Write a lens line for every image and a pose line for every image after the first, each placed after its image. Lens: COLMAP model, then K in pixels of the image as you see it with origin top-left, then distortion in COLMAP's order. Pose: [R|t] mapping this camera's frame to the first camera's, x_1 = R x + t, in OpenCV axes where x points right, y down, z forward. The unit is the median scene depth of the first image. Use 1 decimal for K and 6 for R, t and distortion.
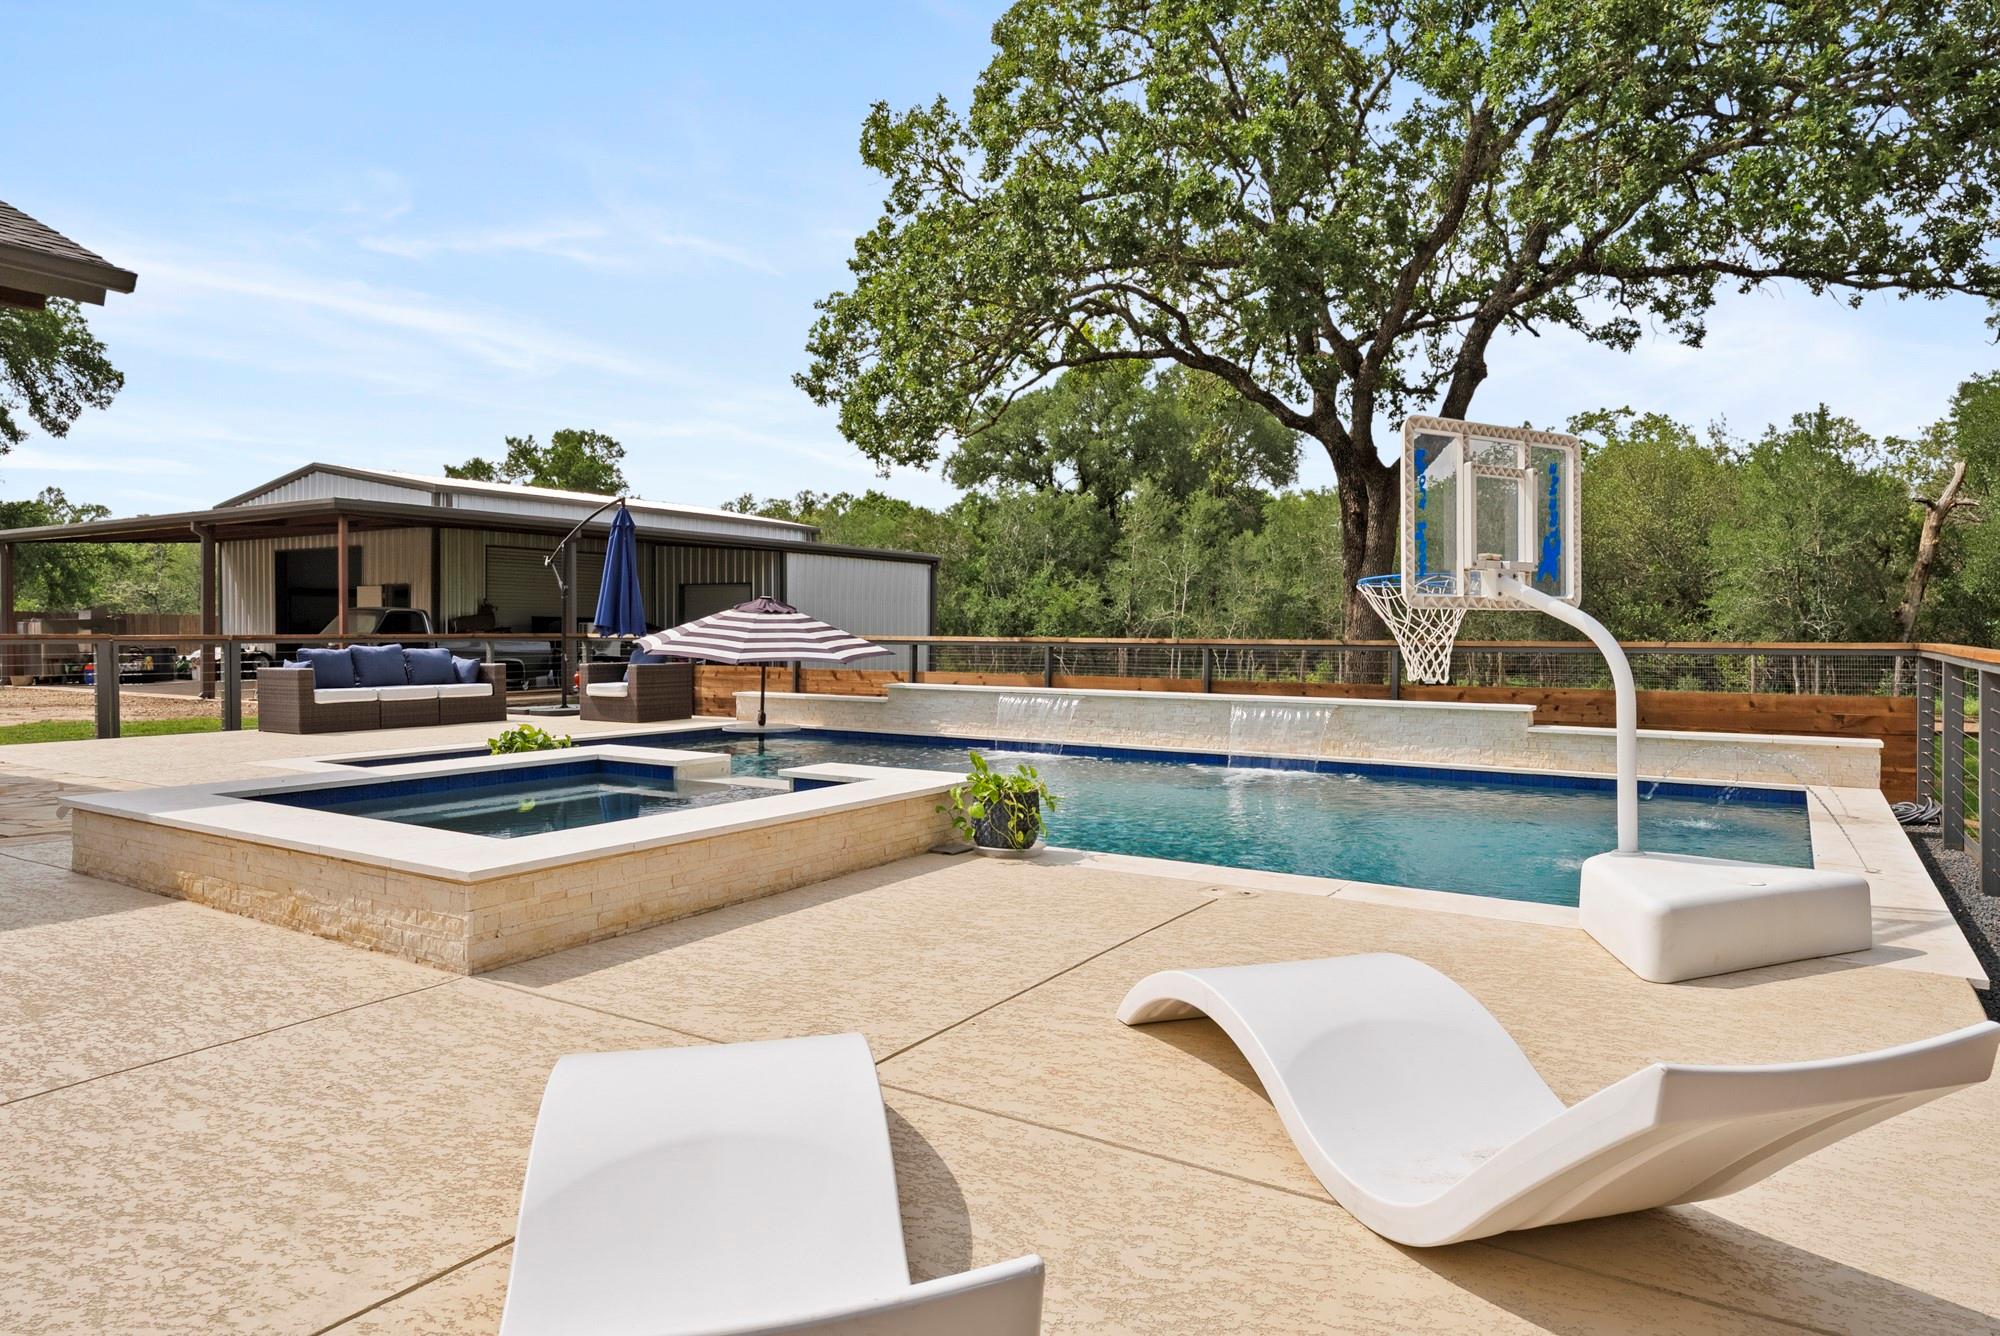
lens RADIAL K [[1209.8, 0, 1007.2], [0, 1209.8, 664.0], [0, 0, 1]] dist [0.004937, -0.002504]
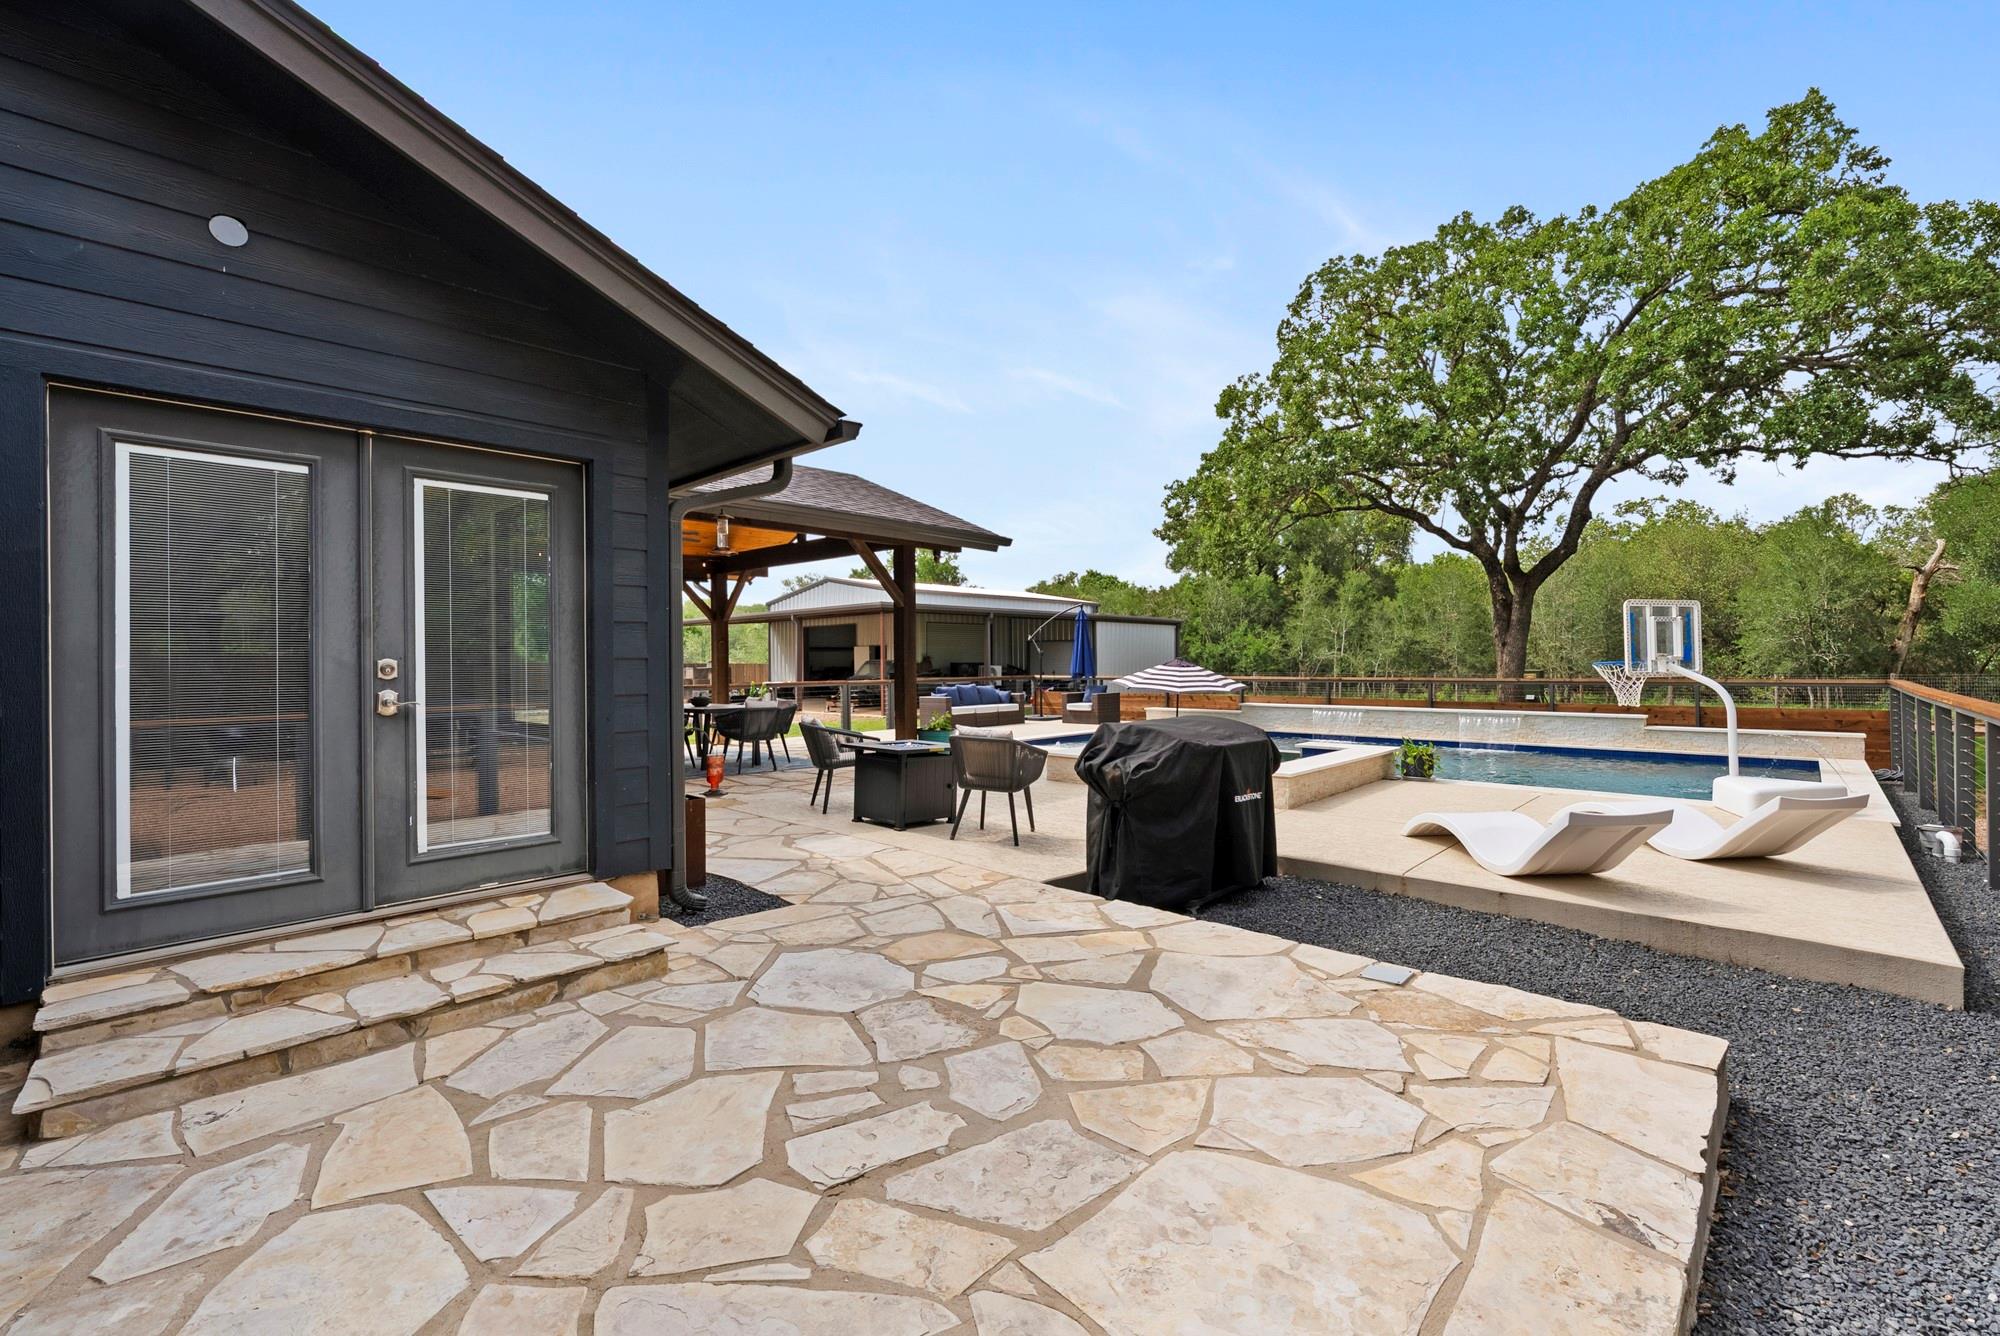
lens RADIAL K [[860.8, 0, 985.1], [0, 860.8, 663.8], [0, 0, 1]] dist [-0.000182, 0.000302]
pose [[0.982489, -0.012820, -0.185879, -0.118082], [0.008501, 0.999676, -0.024012, -0.007861], [0.186127, 0.022011, 0.982279, -0.181832]]
